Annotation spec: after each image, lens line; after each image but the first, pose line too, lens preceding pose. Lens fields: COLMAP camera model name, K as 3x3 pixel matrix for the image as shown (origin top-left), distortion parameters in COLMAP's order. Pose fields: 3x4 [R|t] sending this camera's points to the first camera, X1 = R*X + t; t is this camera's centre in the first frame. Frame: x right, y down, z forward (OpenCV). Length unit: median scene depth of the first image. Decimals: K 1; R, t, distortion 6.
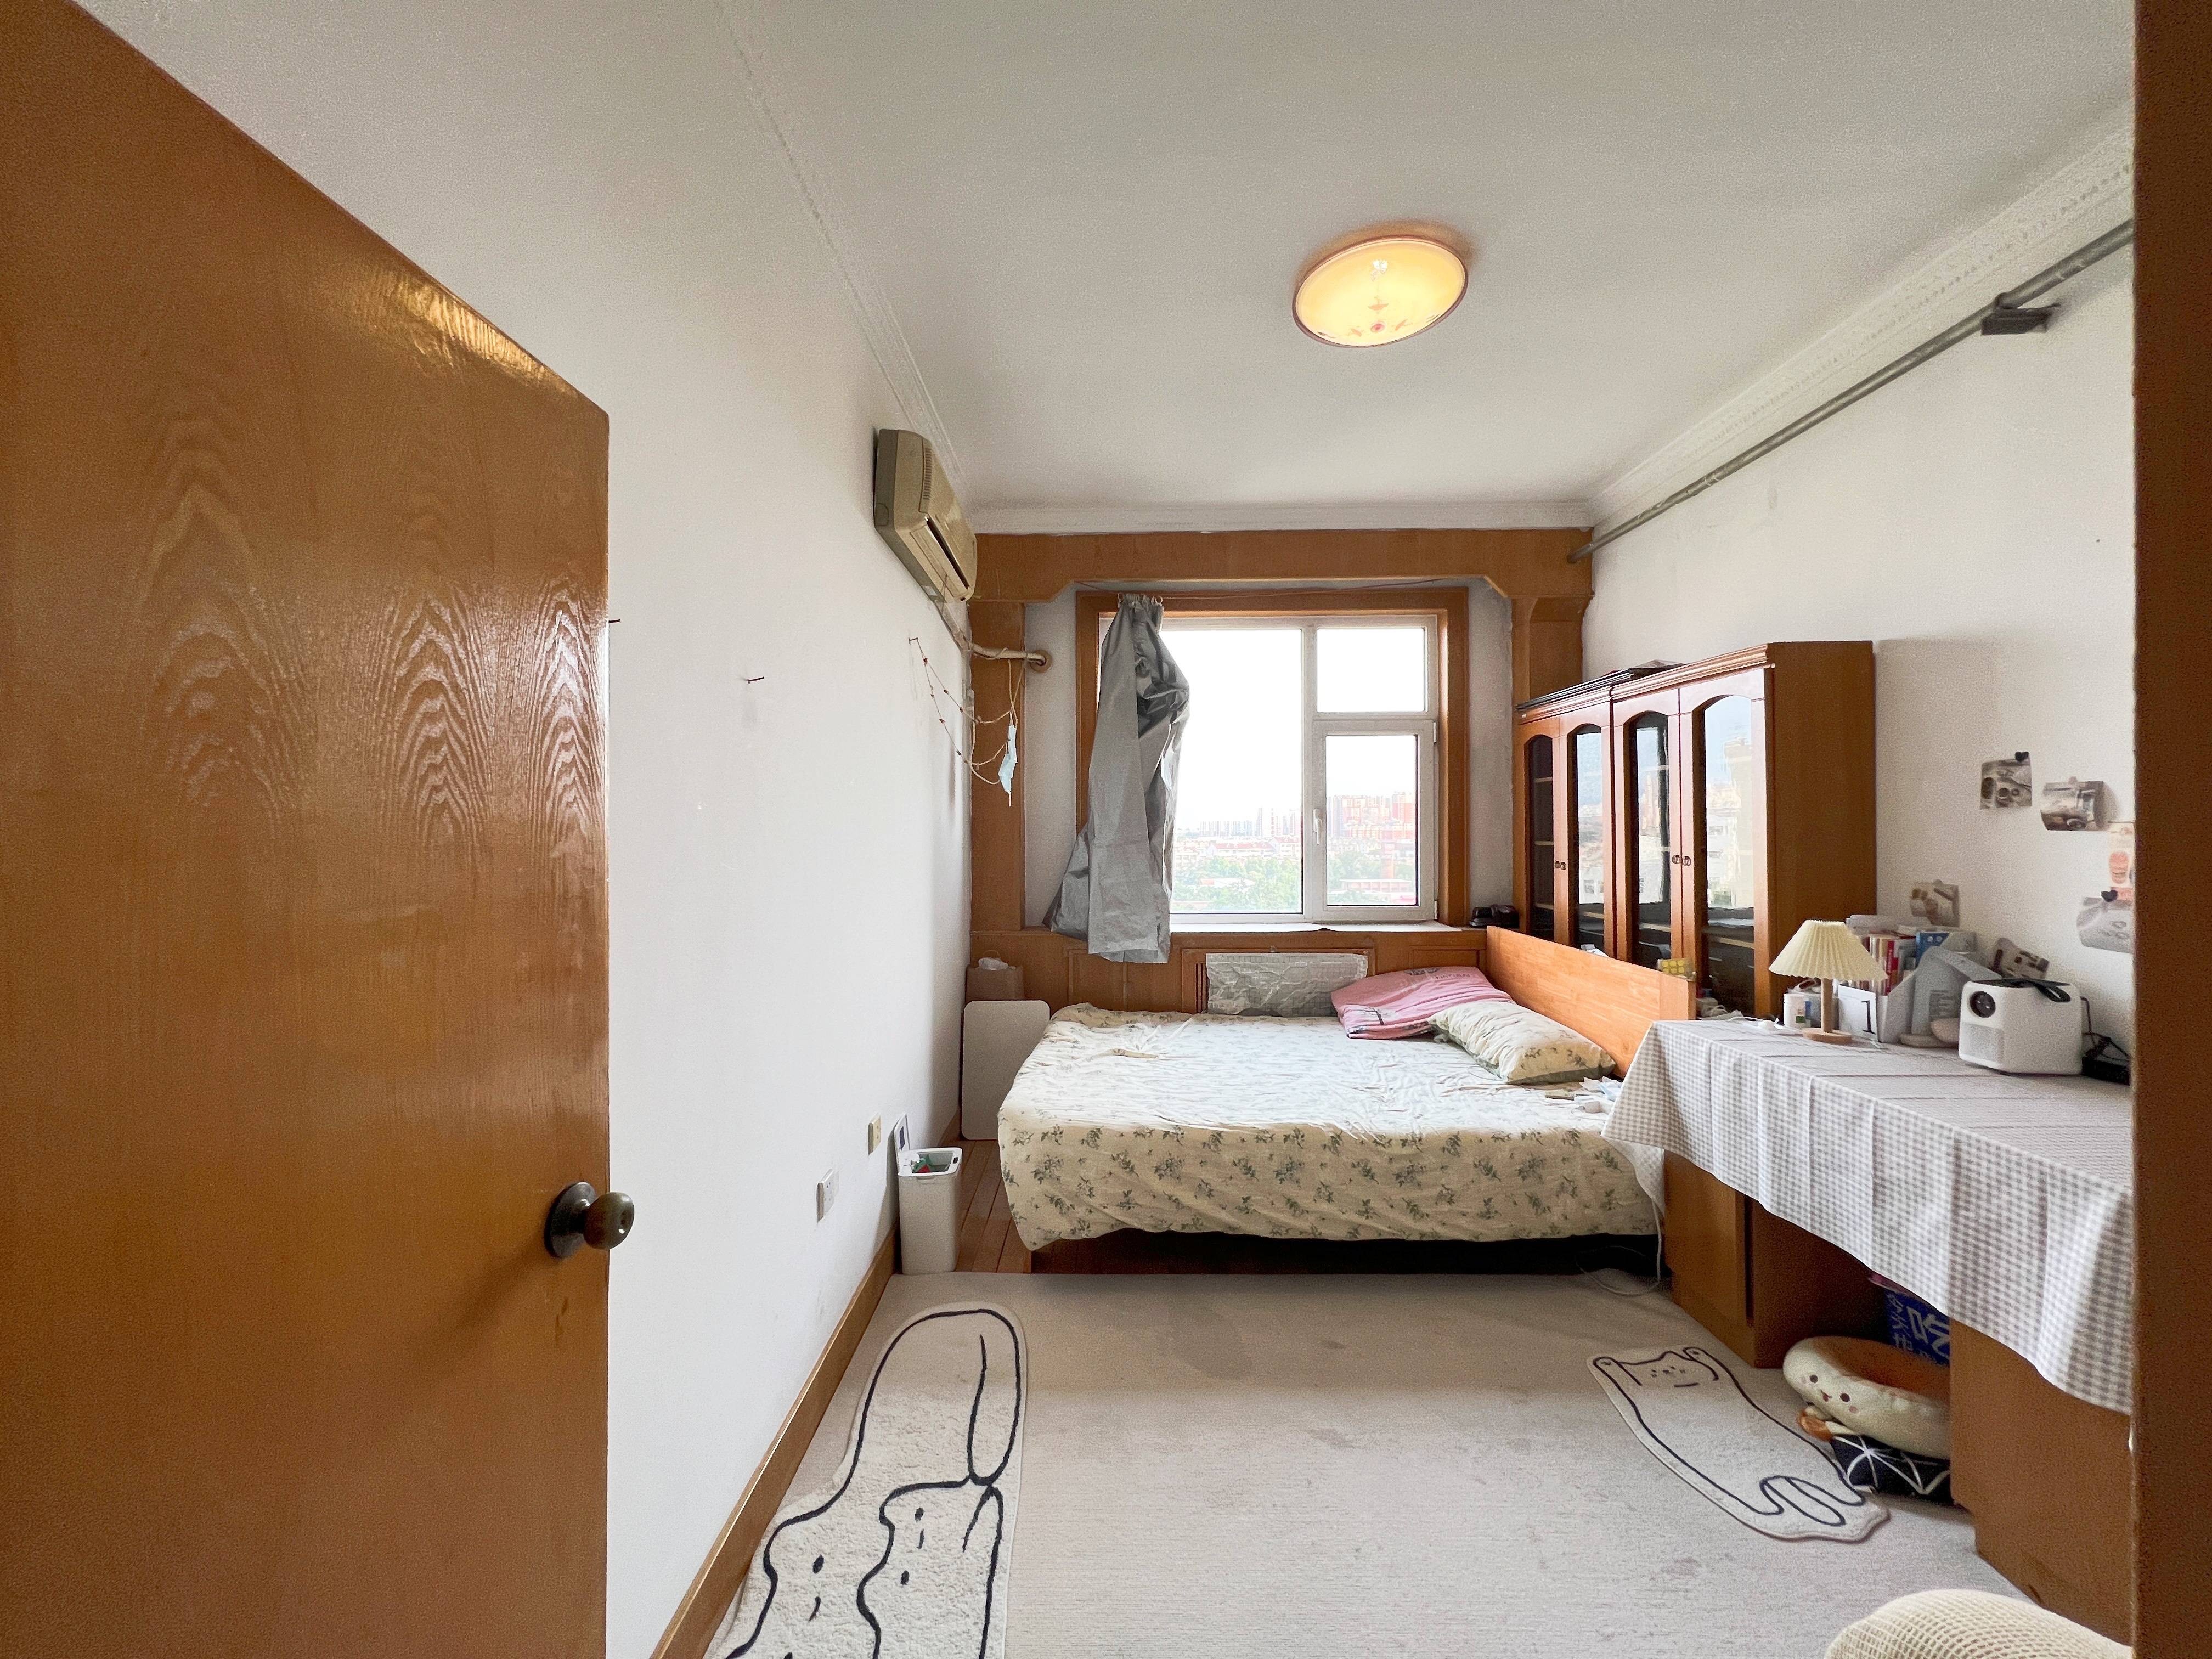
lens RADIAL K [[883.7, 0, 1104.0], [0, 883.7, 824.2], [0, 0, 1]] dist [0.001729, 0.001150]
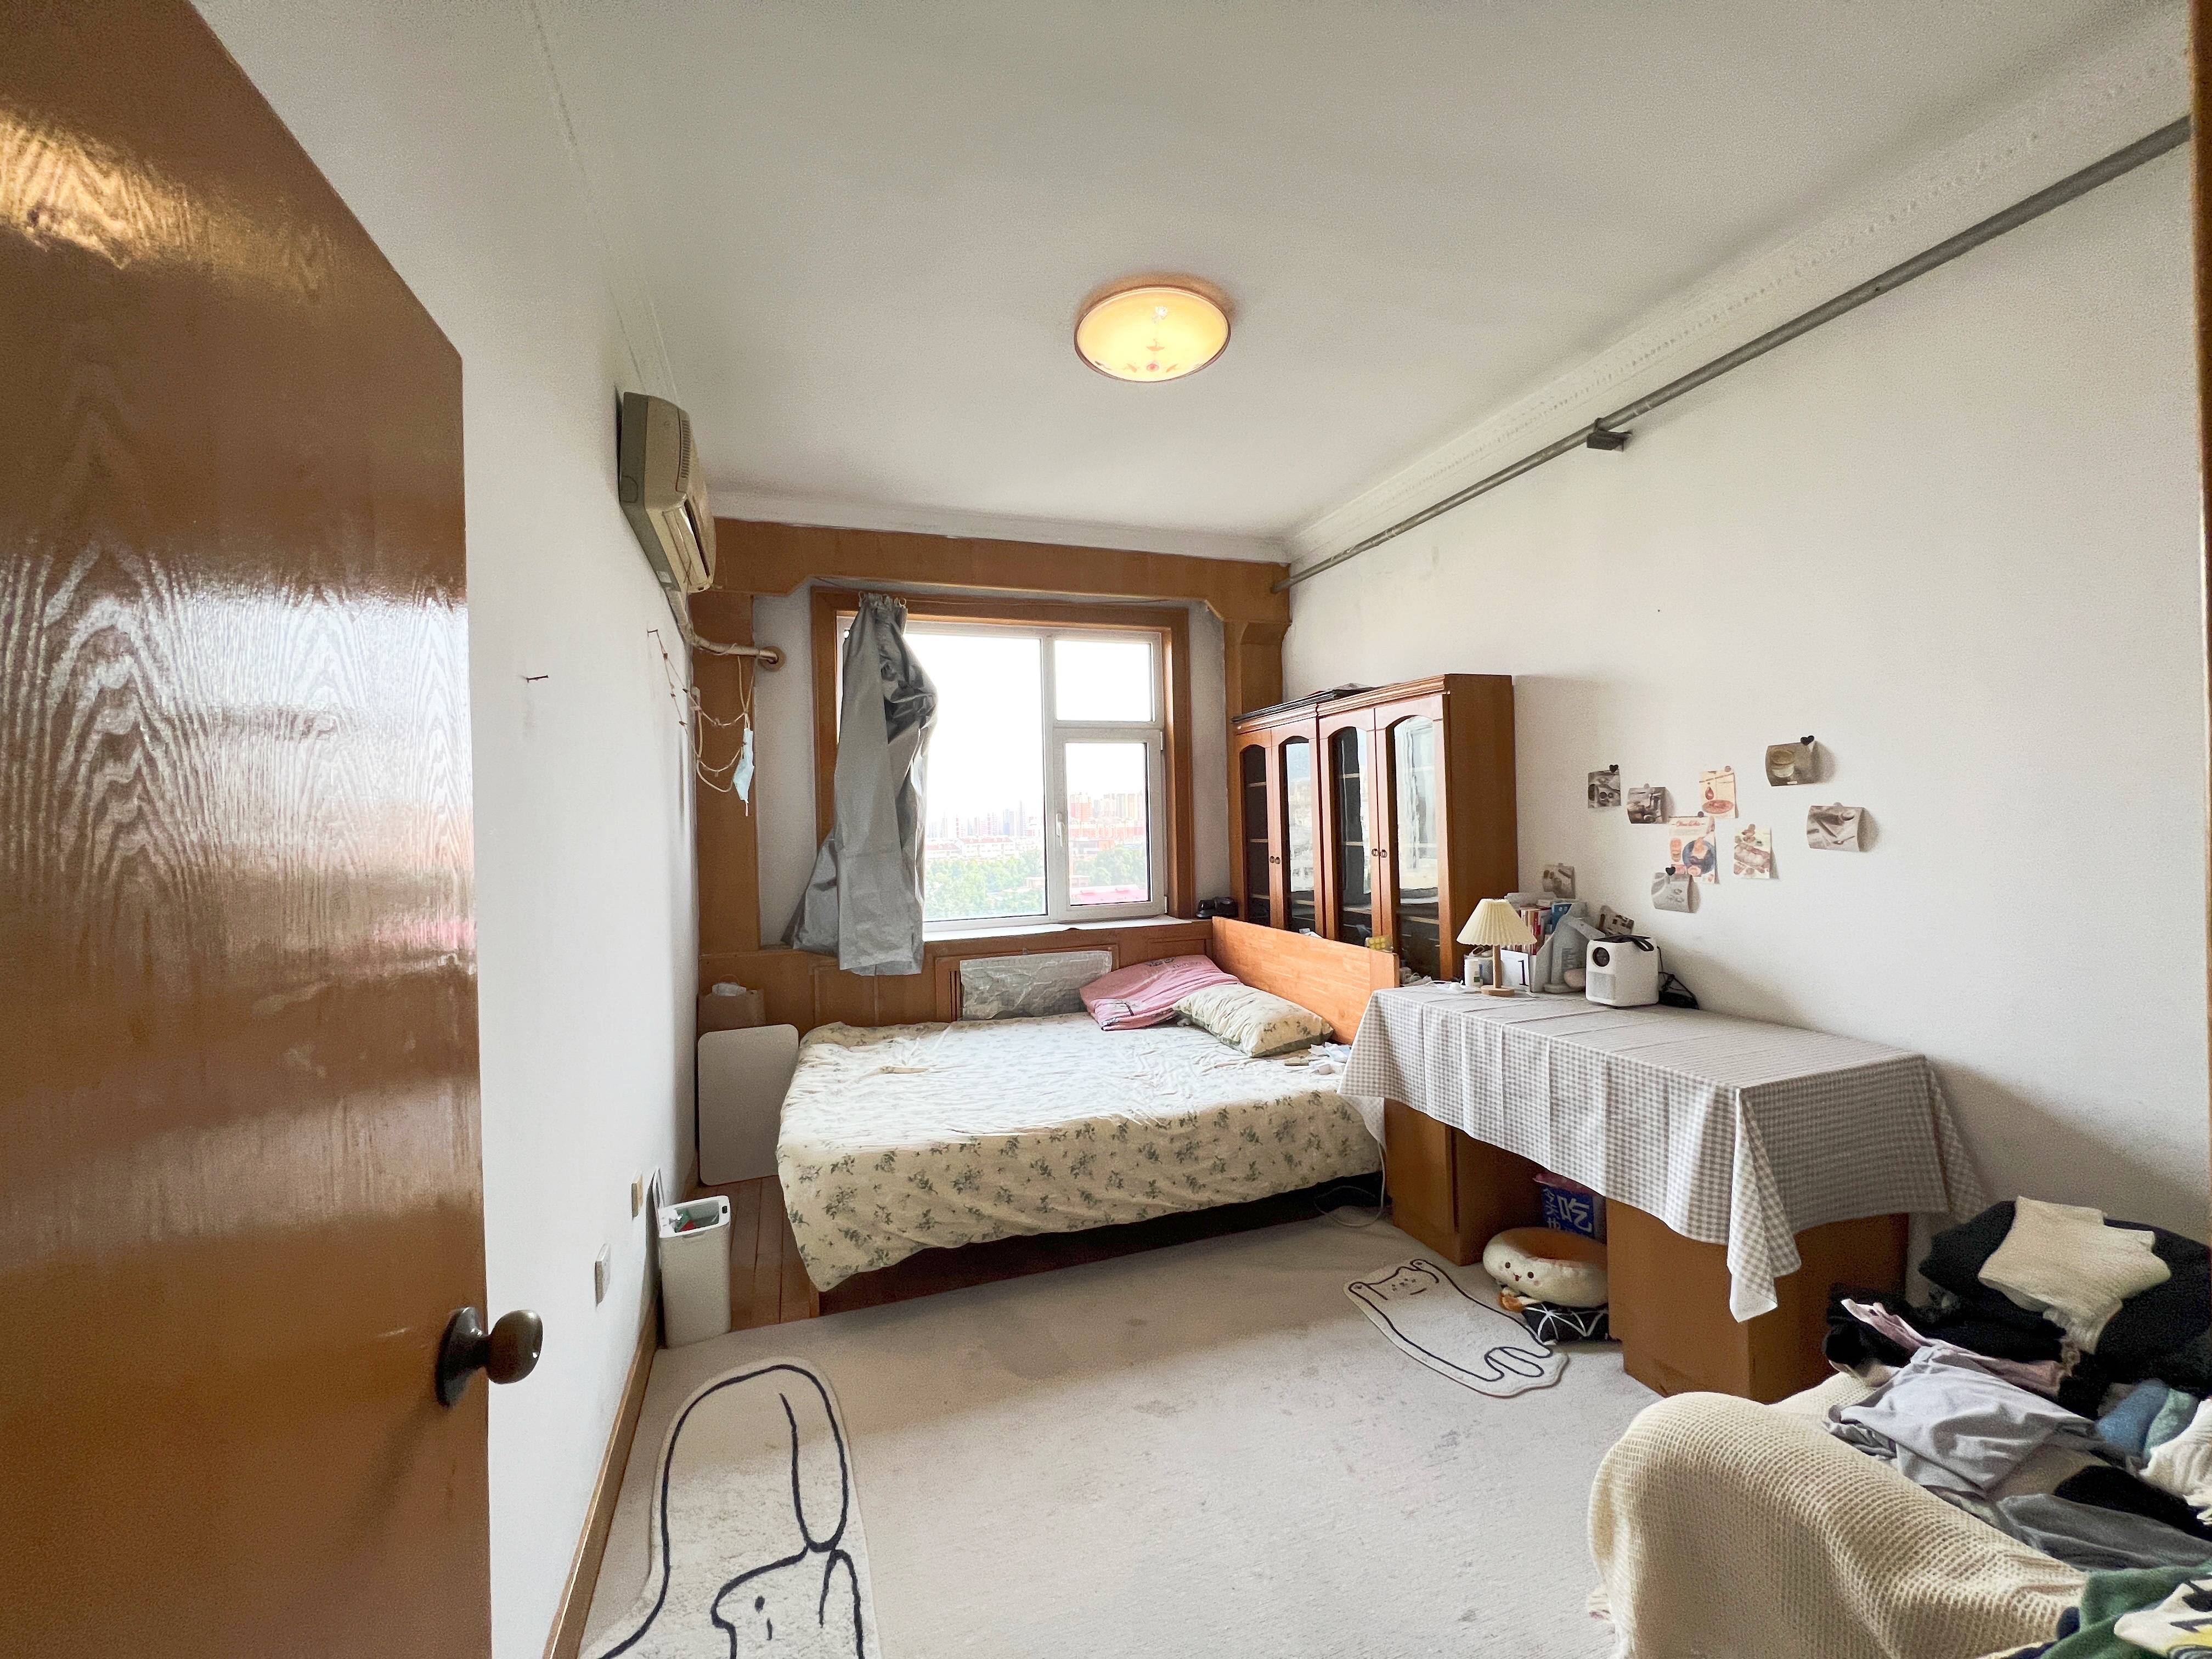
lens RADIAL K [[883.7, 0, 1104.4], [0, 883.7, 825.3], [0, 0, 1]] dist [0.001729, 0.001150]
pose [[0.939060, -0.021165, 0.343102, -0.115455], [0.021432, 0.999766, 0.003014, -0.009087], [-0.343085, 0.004523, 0.939293, 0.014522]]
